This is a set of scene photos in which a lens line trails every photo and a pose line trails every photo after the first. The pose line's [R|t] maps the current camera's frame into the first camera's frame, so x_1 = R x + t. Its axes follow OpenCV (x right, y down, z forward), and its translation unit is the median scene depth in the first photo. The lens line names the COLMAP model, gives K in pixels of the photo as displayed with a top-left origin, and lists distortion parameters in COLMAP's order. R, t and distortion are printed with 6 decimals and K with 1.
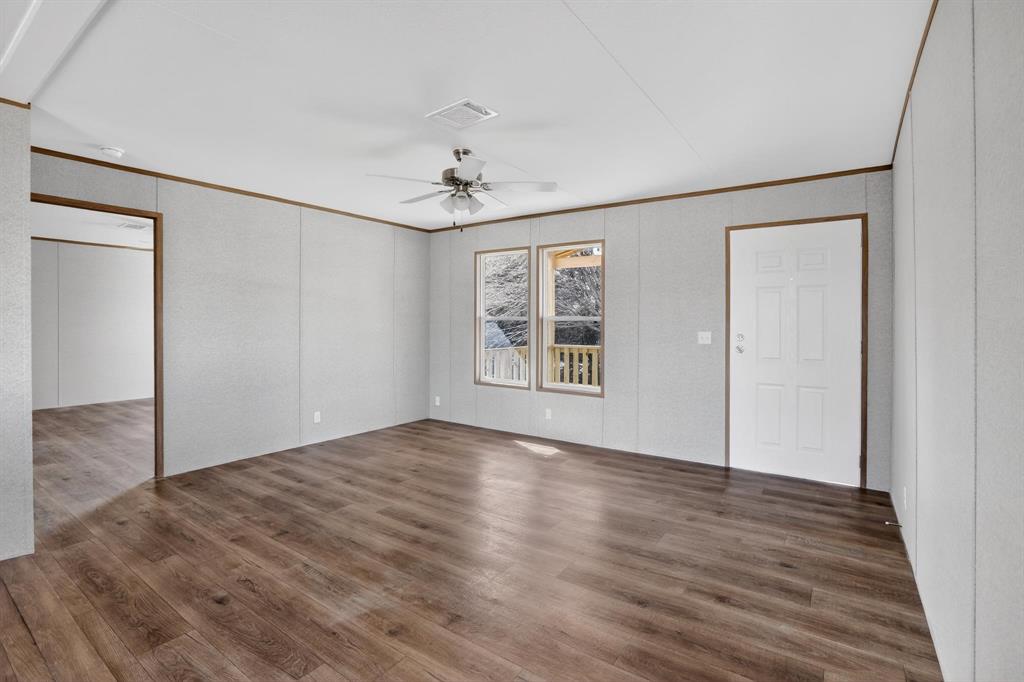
lens RADIAL K [[482.0, 0, 497.5], [0, 482.0, 318.0], [0, 0, 1]] dist [-0.043558, 0.014765]
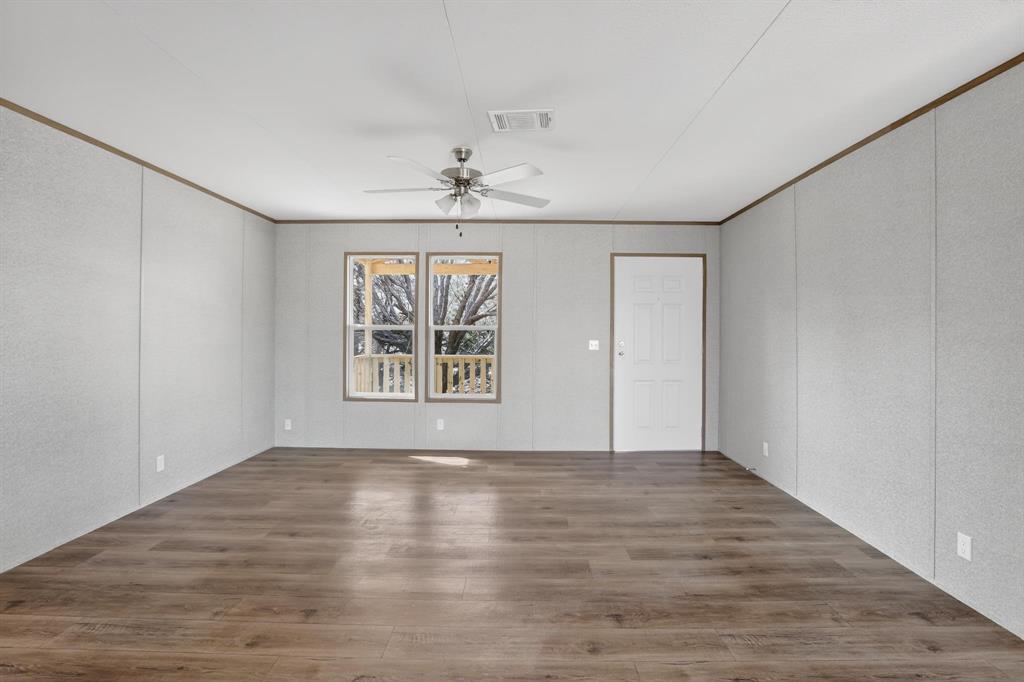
lens RADIAL K [[483.9, 0, 517.8], [0, 483.9, 322.2], [0, 0, 1]] dist [-0.032264, 0.007304]
pose [[0.810311, 0.015113, 0.585806, -0.441776], [-0.010451, 0.999881, -0.011339, -0.000071], [-0.585907, 0.003066, 0.810372, 0.137838]]
